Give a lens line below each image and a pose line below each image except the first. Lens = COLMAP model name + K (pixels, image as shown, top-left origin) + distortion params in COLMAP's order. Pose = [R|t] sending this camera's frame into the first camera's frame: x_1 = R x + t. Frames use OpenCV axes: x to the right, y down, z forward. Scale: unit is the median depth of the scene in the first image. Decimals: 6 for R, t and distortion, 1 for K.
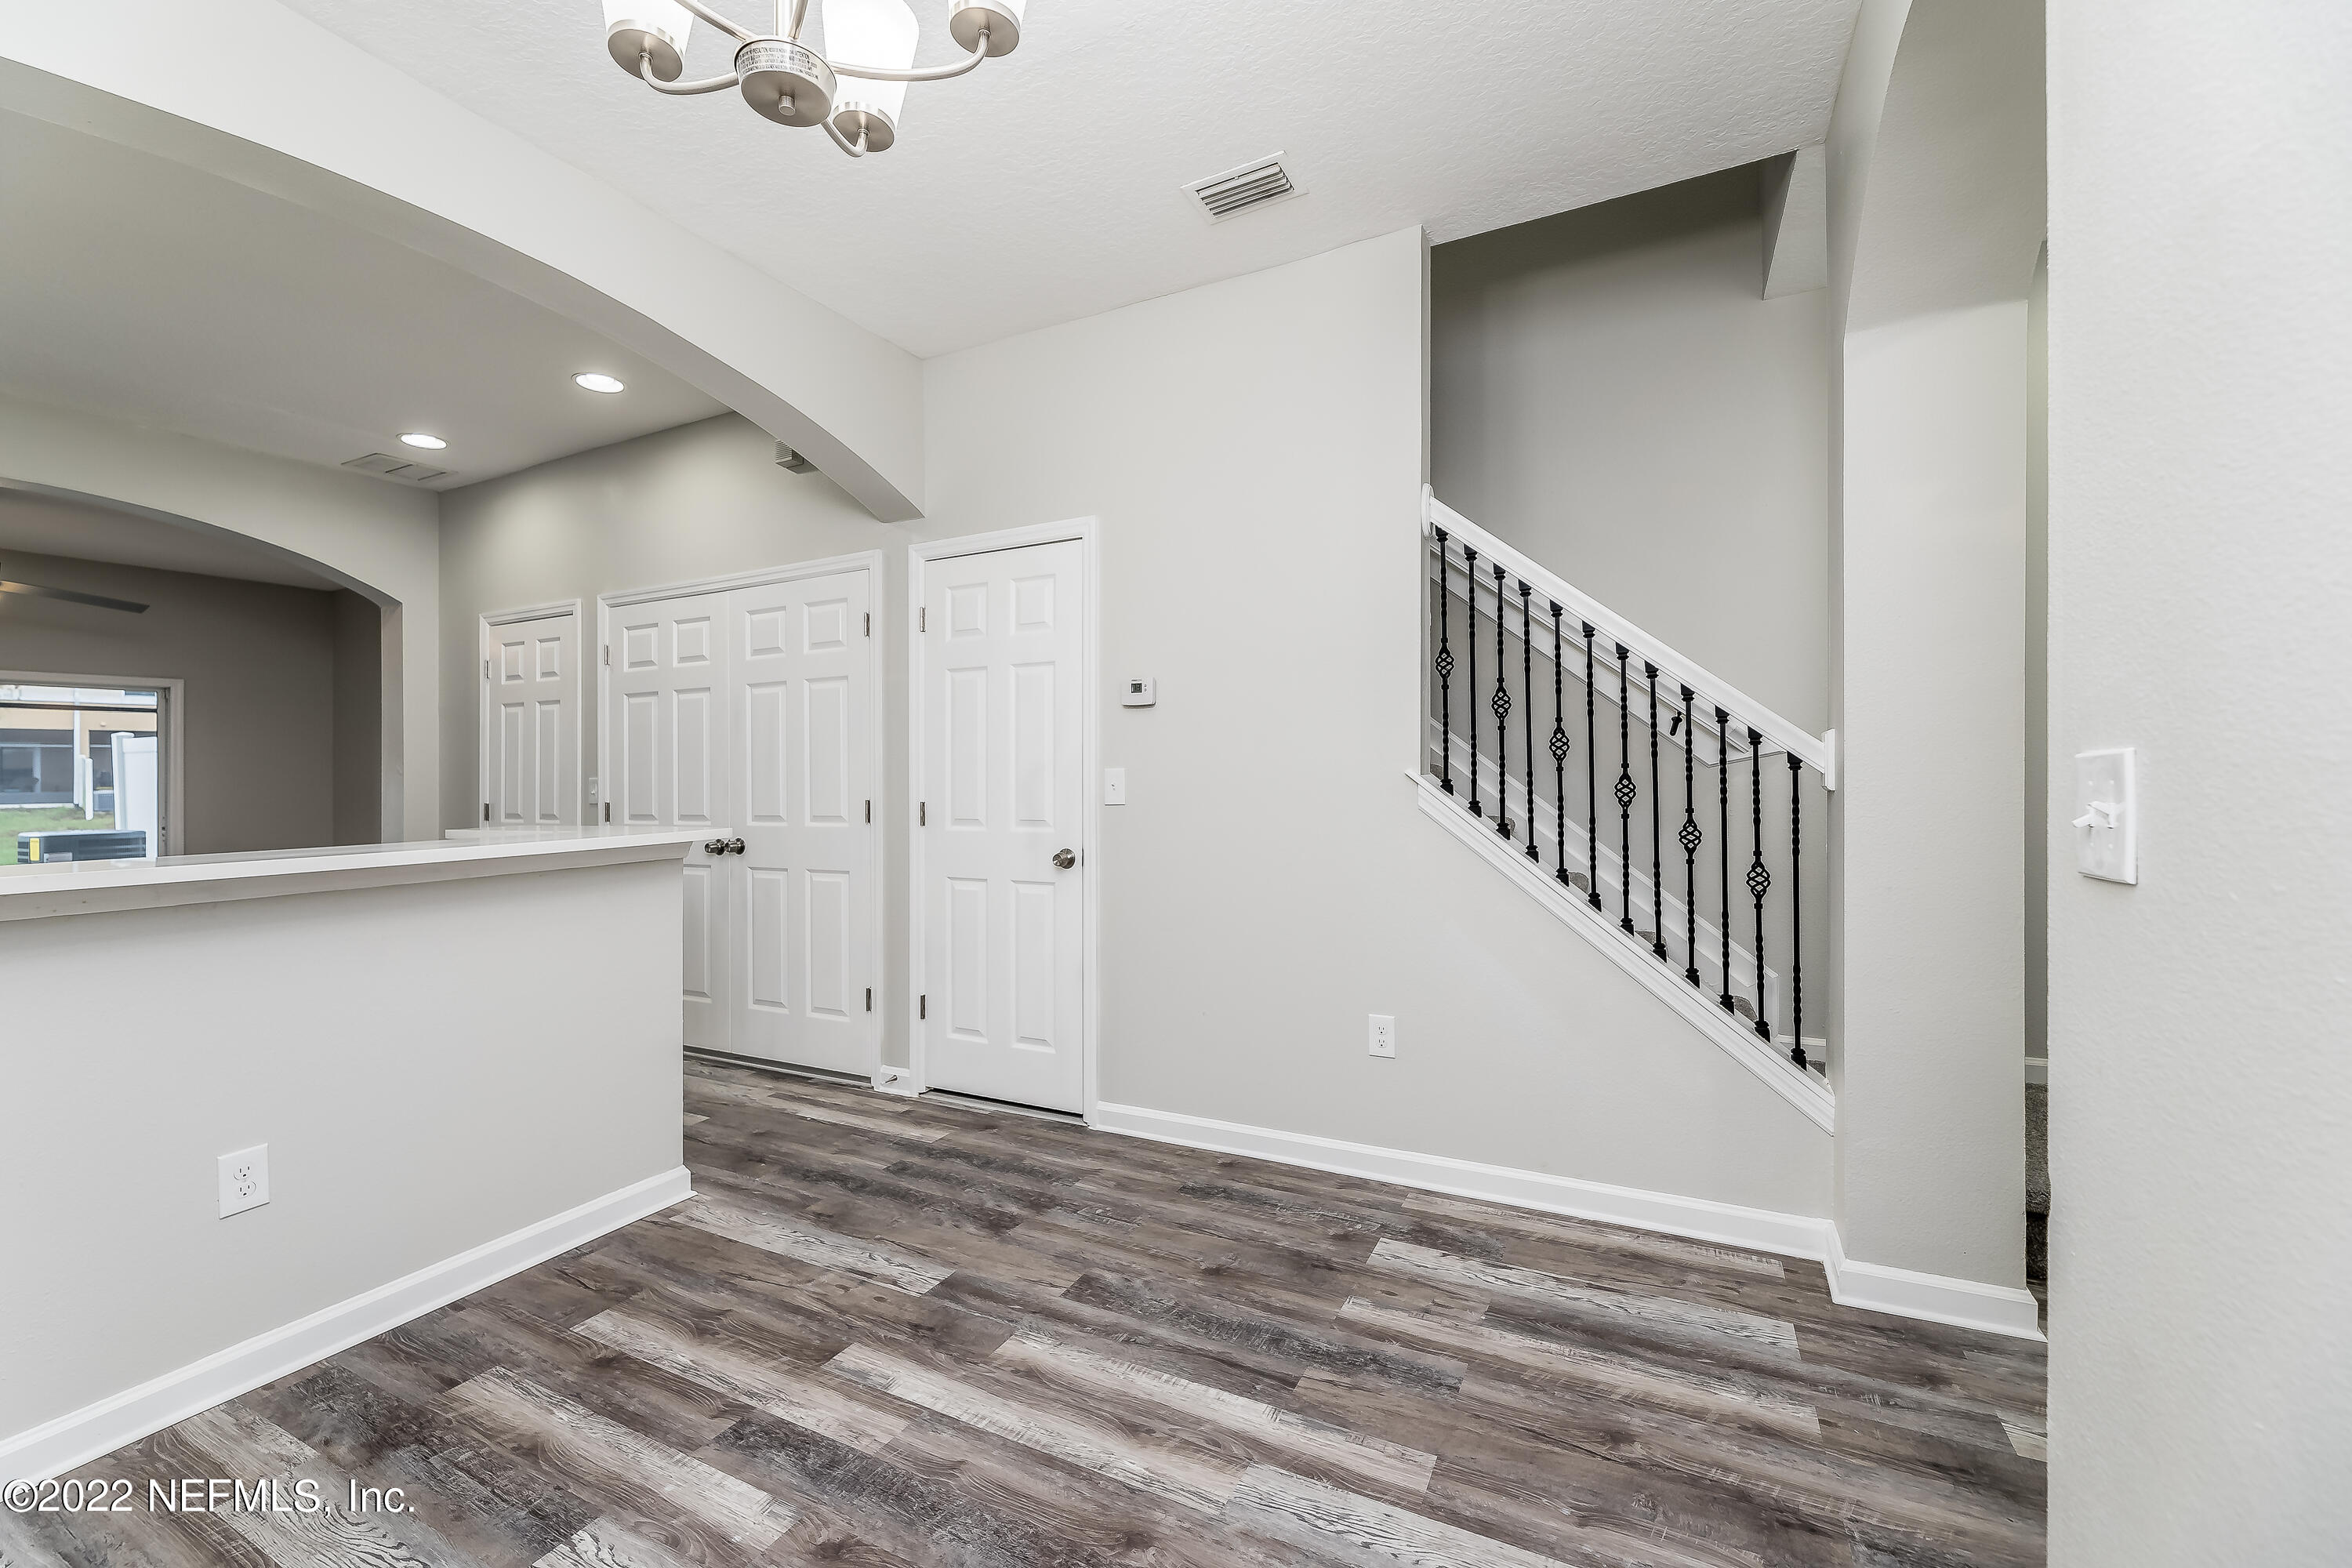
lens RADIAL K [[964.4, 0, 1165.5], [0, 964.4, 774.2], [0, 0, 1]] dist [0.000605, -0.000131]
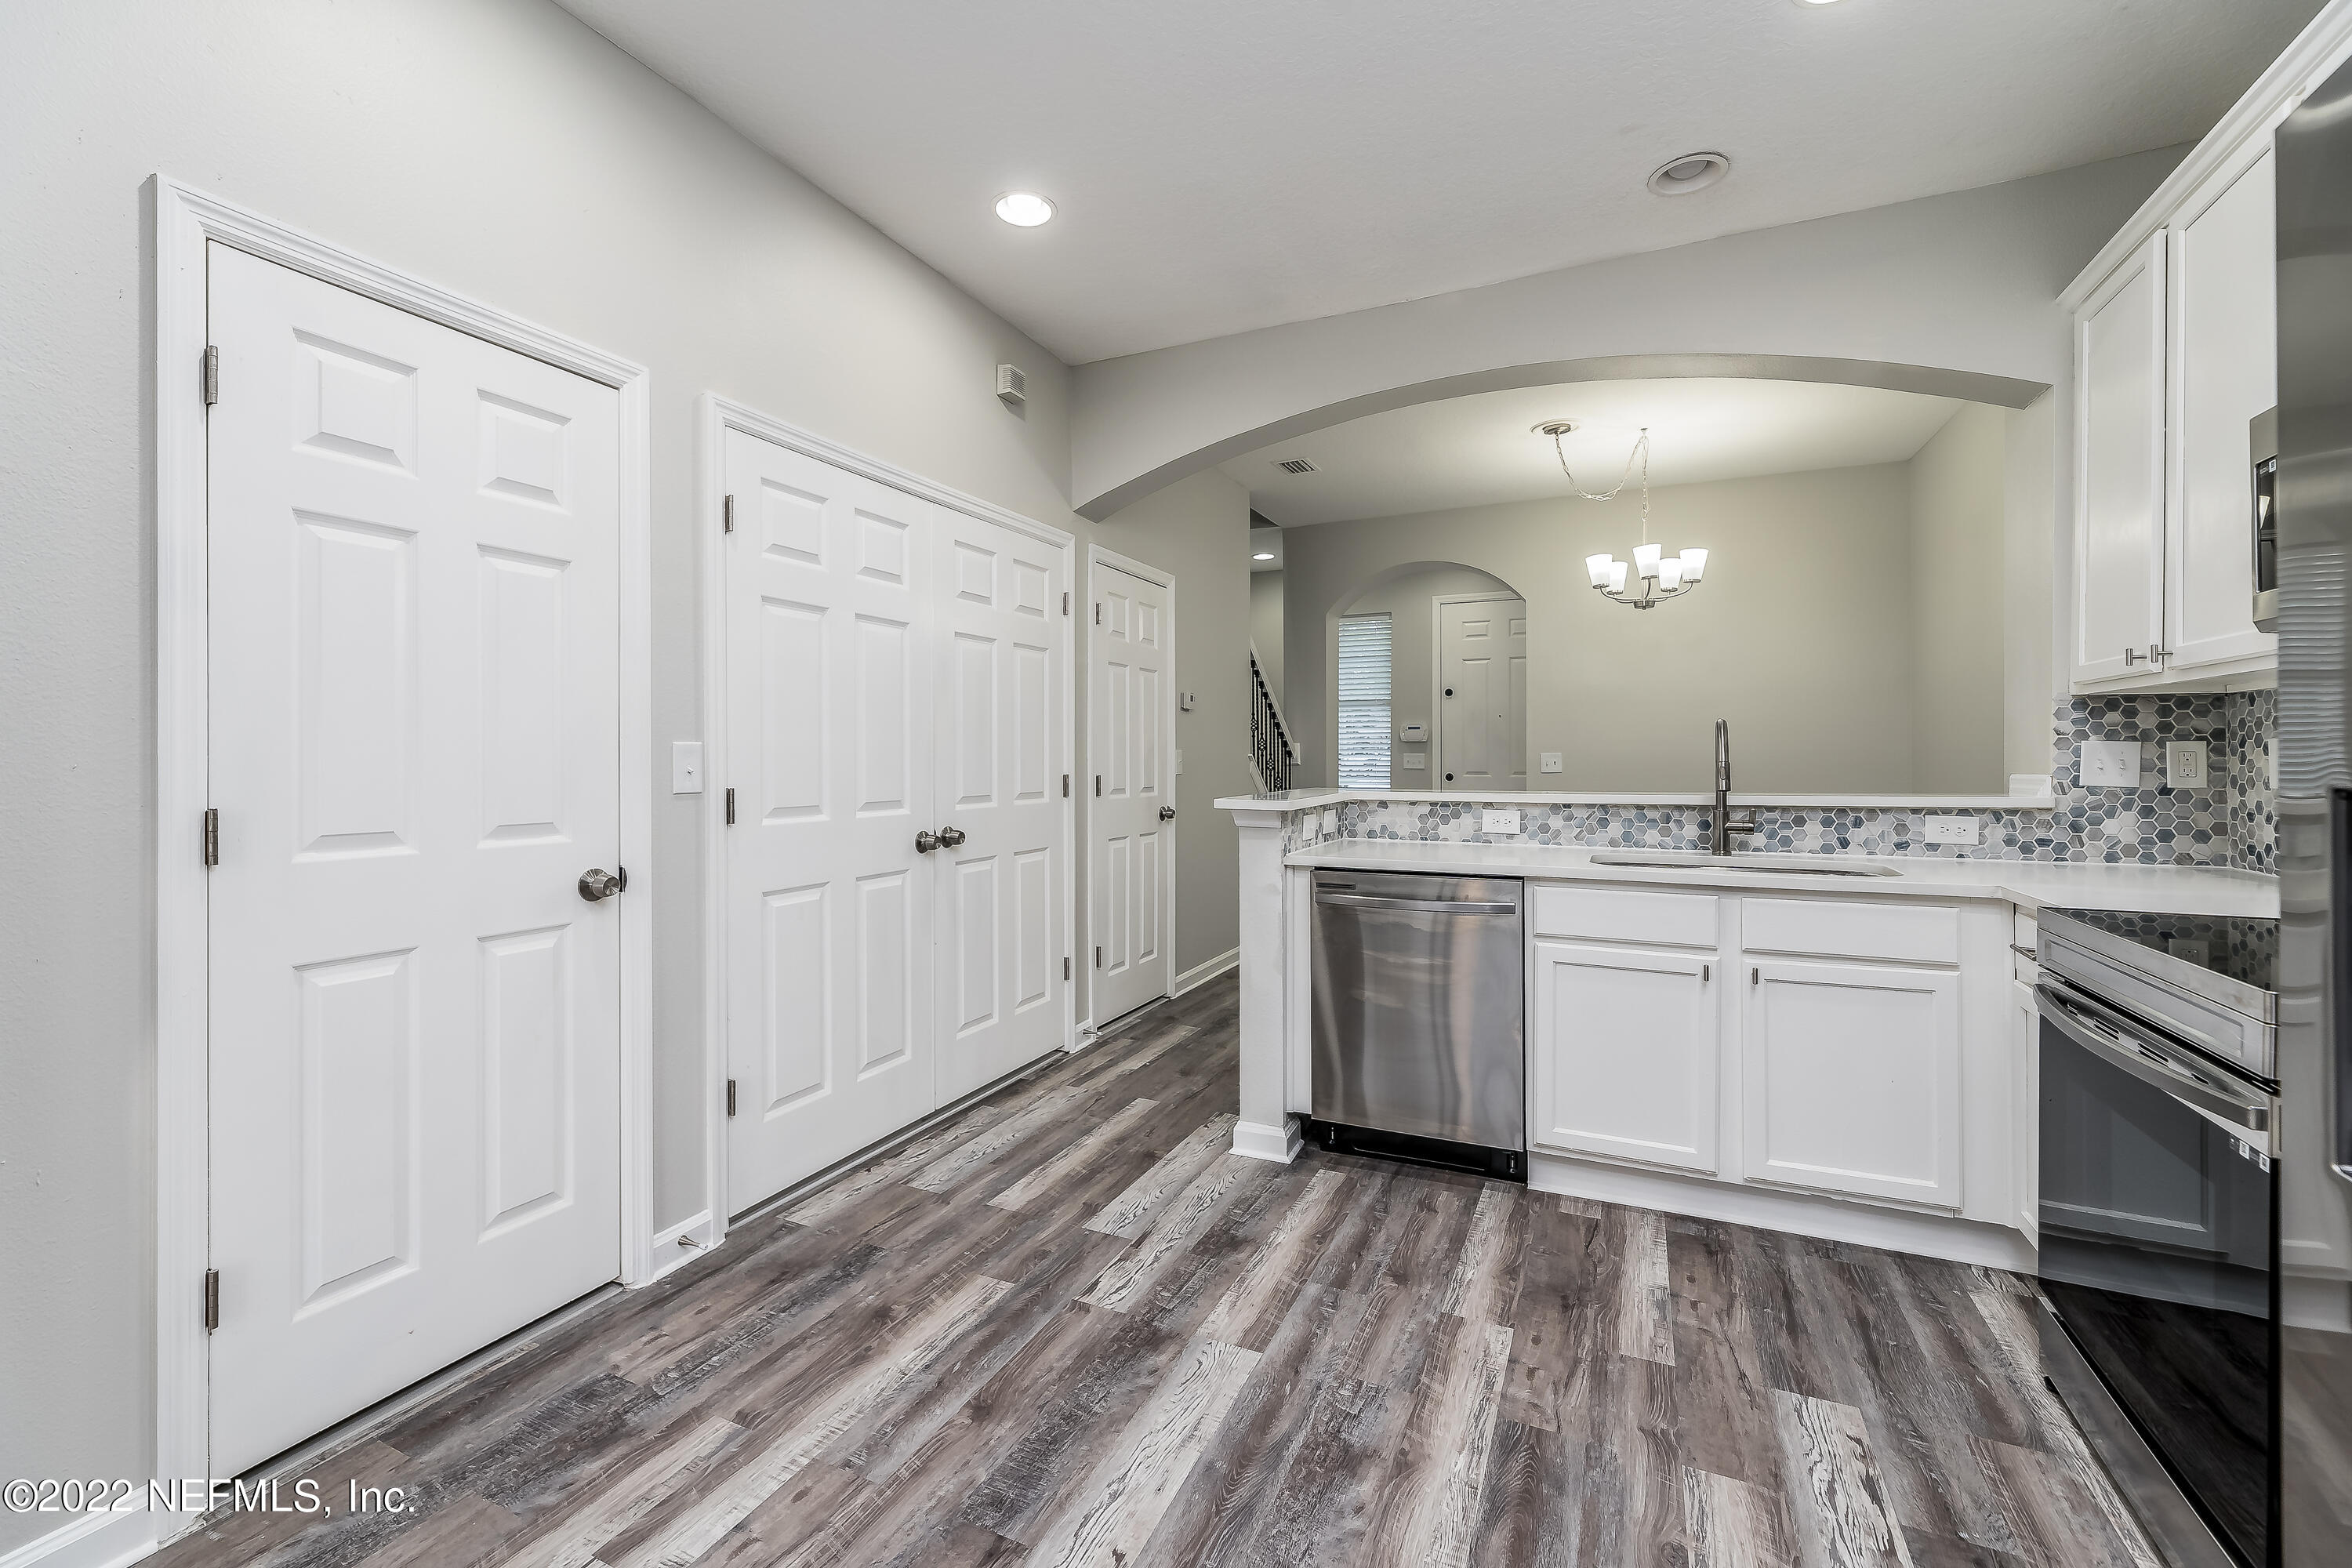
lens RADIAL K [[971.2, 0, 1169.9], [0, 971.2, 755.6], [0, 0, 1]] dist [0.001053, 0.000070]
pose [[-0.033790, 0.017721, 0.999272, -2.155506], [0.001944, 0.999842, -0.017666, 0.041942], [-0.999427, 0.001346, -0.033819, 1.480220]]
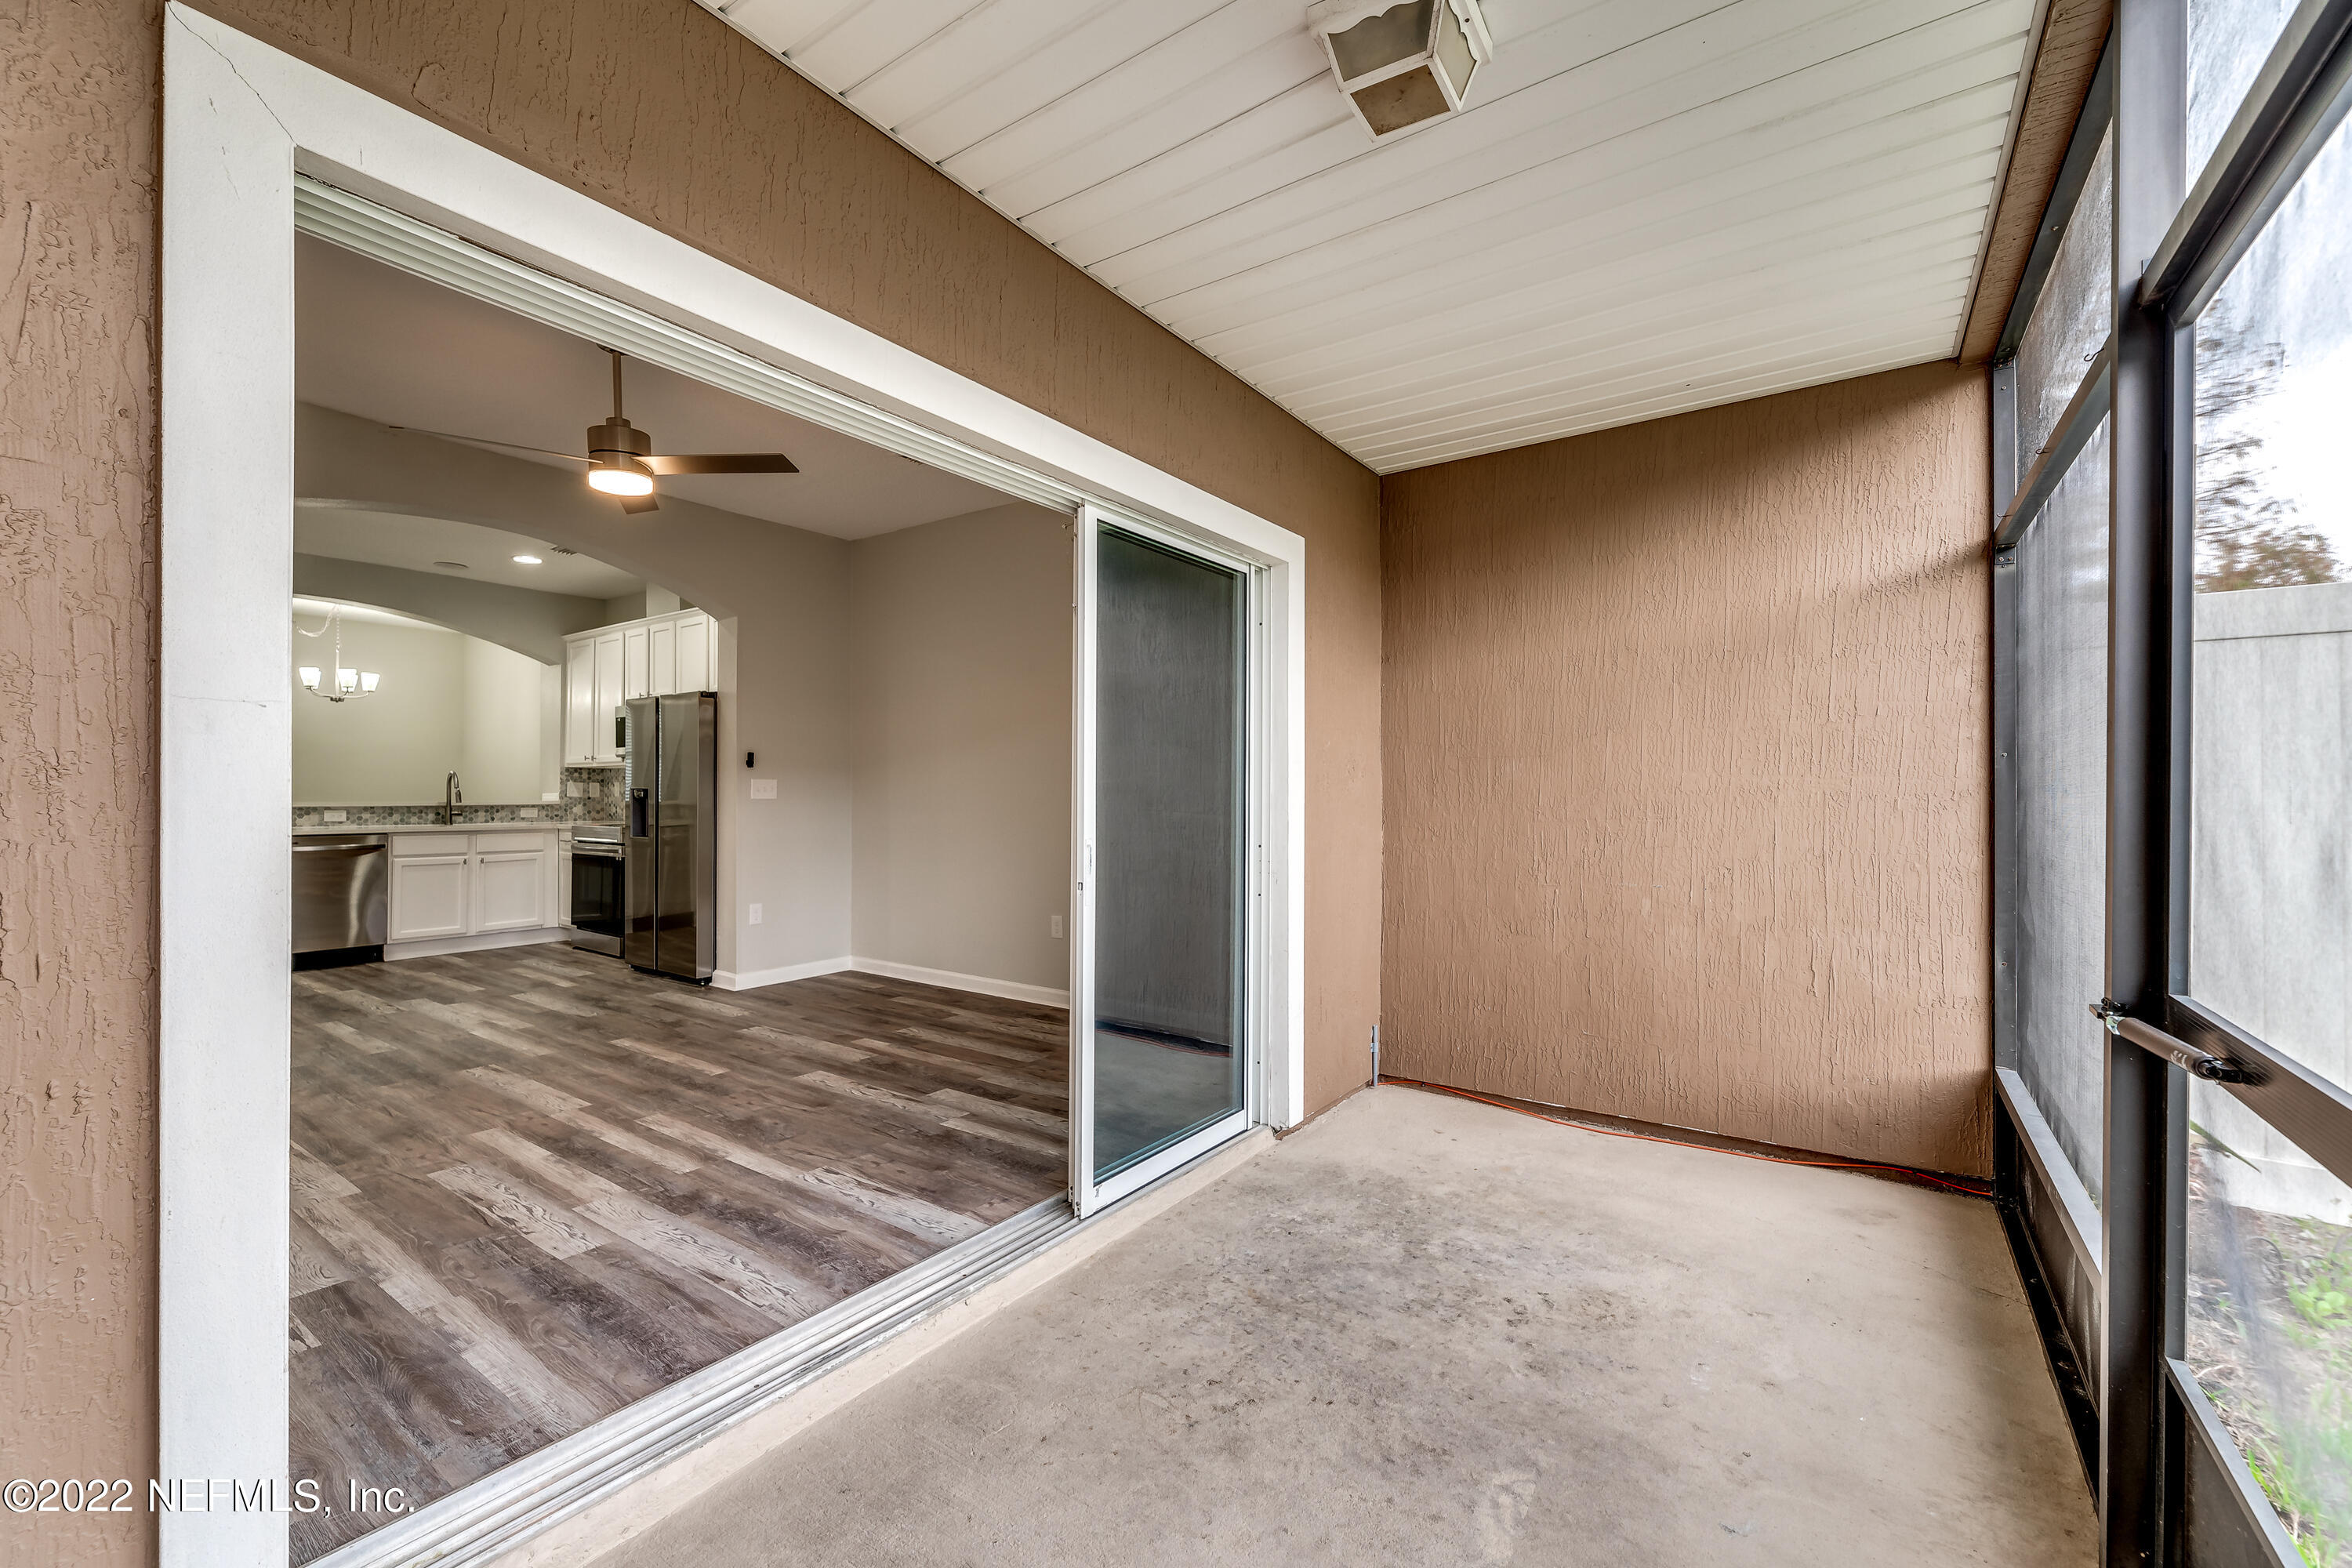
lens RADIAL K [[960.1, 0, 1162.7], [0, 960.1, 789.9], [0, 0, 1]] dist [0.000711, 0.000031]
pose [[-0.988730, 0.012318, 0.149199, -3.641517], [0.011337, 0.999908, -0.007425, 0.083755], [-0.149277, -0.005650, -0.988779, 3.412766]]
